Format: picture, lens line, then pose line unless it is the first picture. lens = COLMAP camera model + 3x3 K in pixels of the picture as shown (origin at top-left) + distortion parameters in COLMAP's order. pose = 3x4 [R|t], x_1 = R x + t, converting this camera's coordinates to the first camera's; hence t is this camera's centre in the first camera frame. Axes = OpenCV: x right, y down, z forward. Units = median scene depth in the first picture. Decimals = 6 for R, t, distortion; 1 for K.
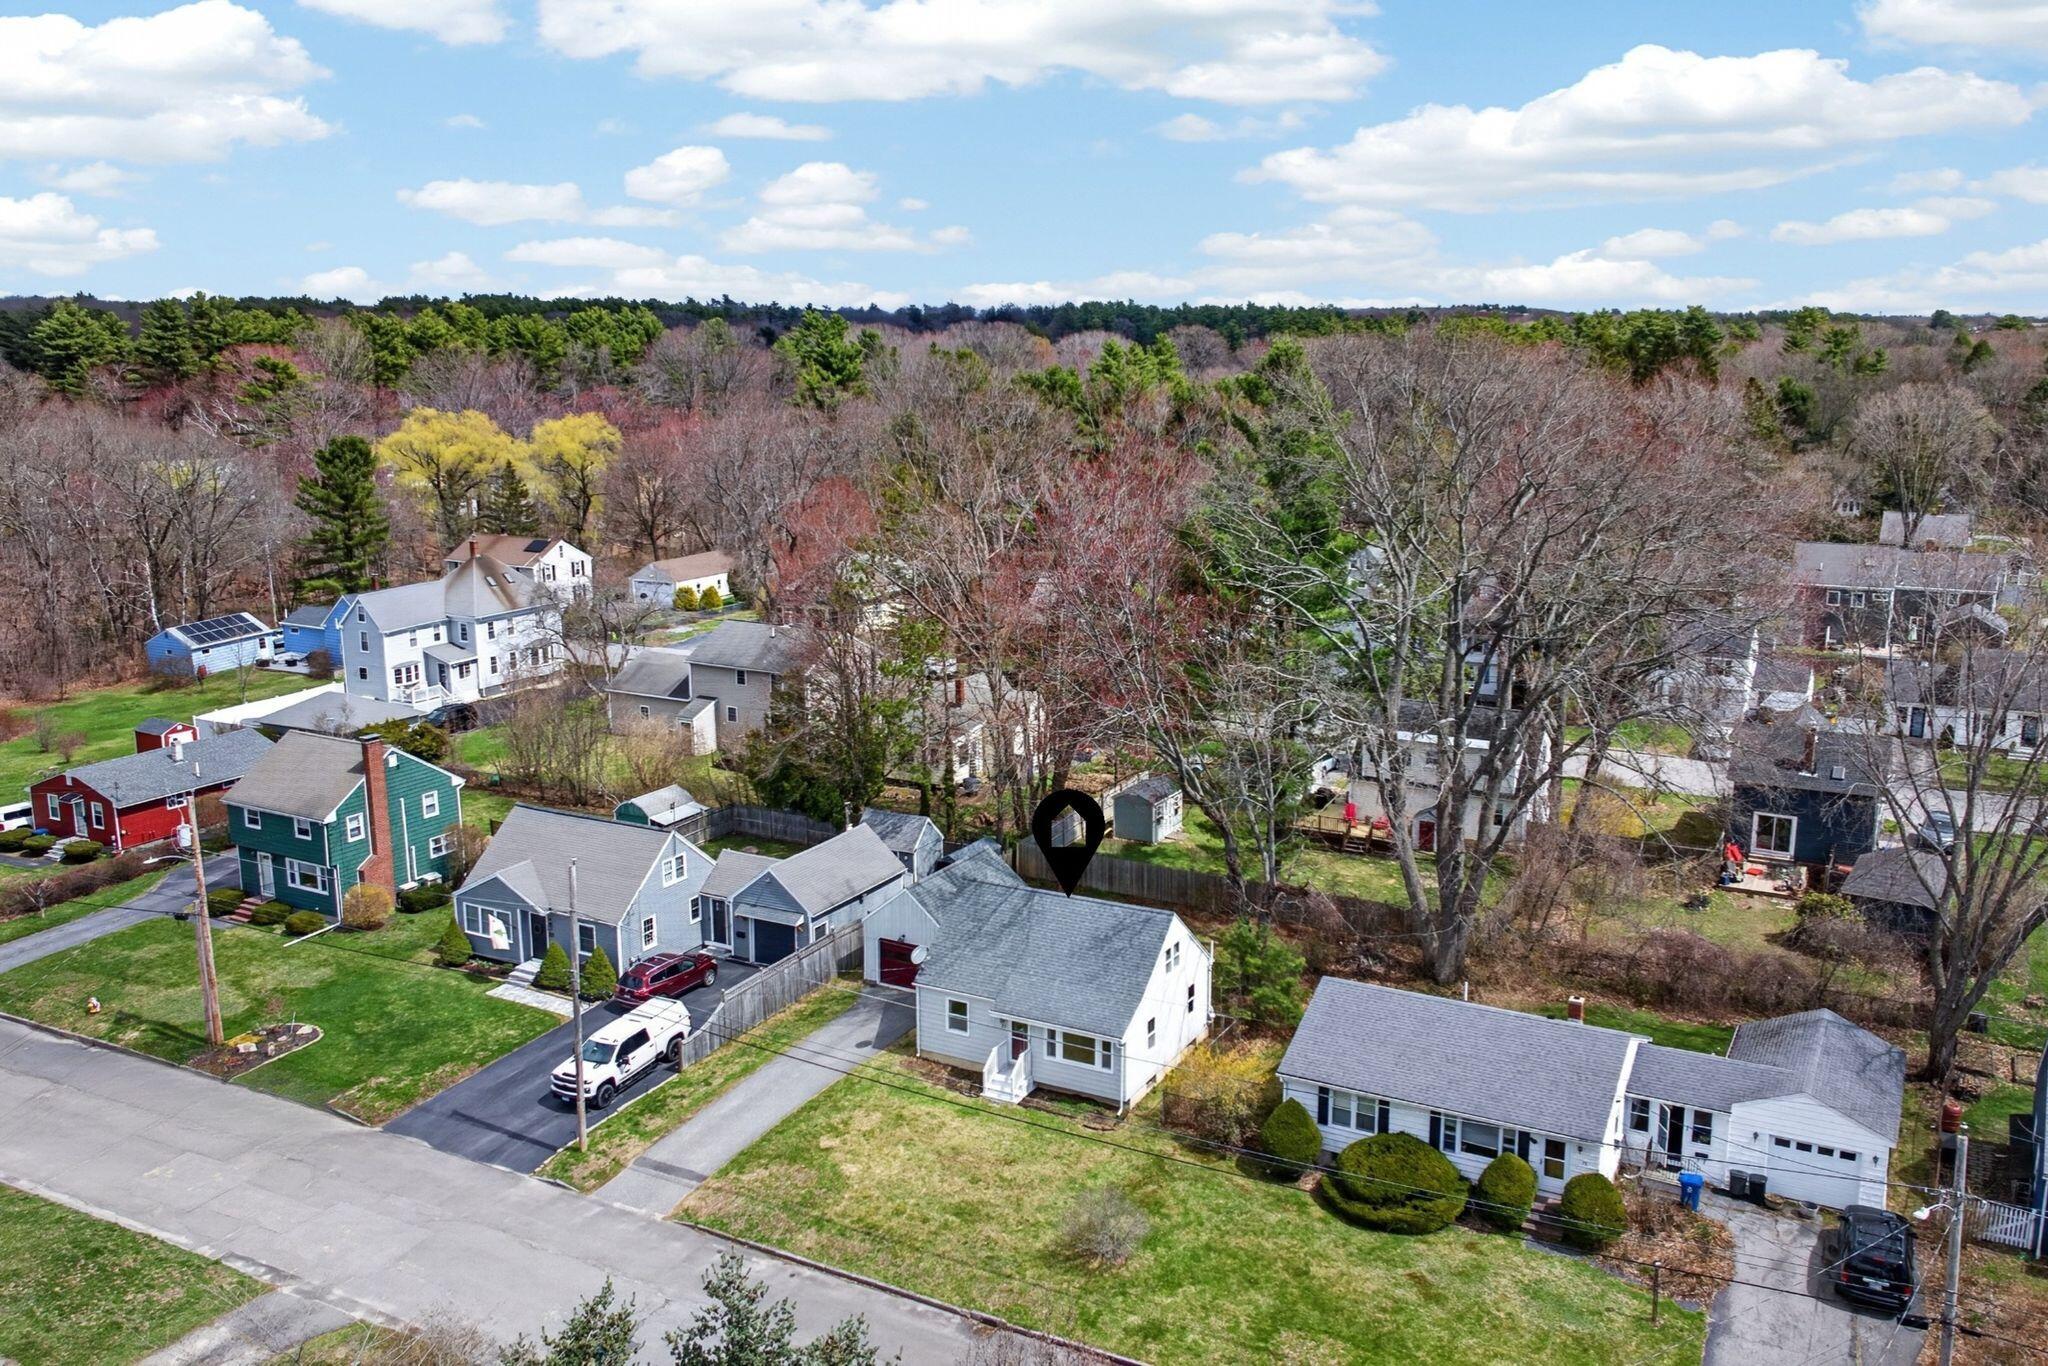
lens RADIAL K [[1685.7, 0, 991.9], [0, 1685.7, 682.8], [0, 0, 1]] dist [0.040460, -0.048120]
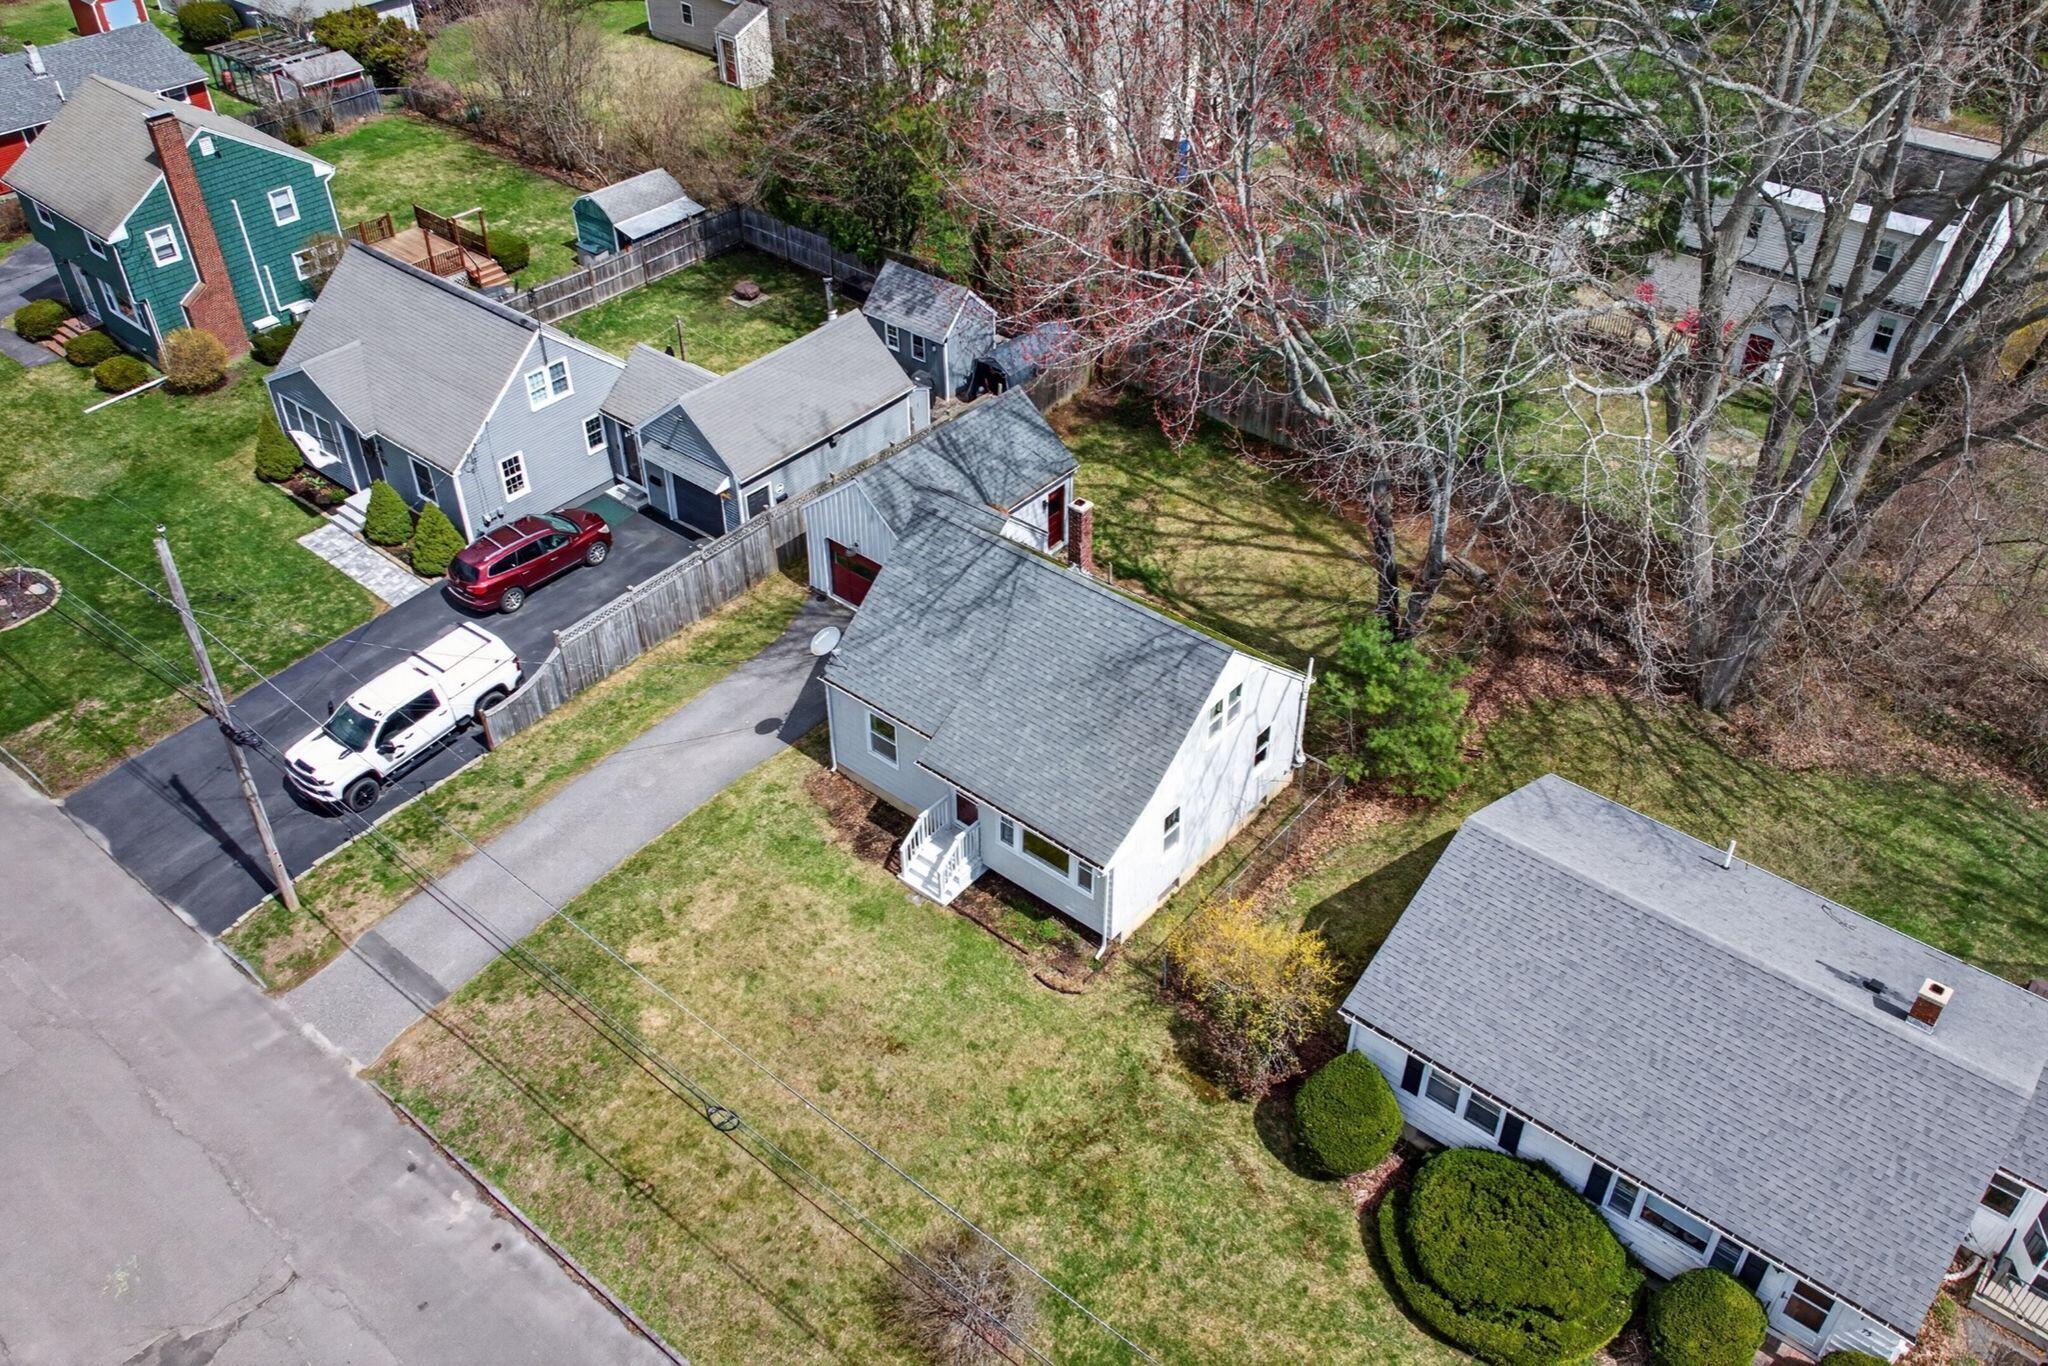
lens RADIAL K [[1685.7, 0, 991.9], [0, 1685.7, 682.8], [0, 0, 1]] dist [0.040460, -0.048120]
pose [[0.984159, 0.109181, -0.139679, 0.103589], [-0.035322, 0.892827, 0.449012, -0.103532], [0.173733, -0.436966, 0.882540, 0.450562]]
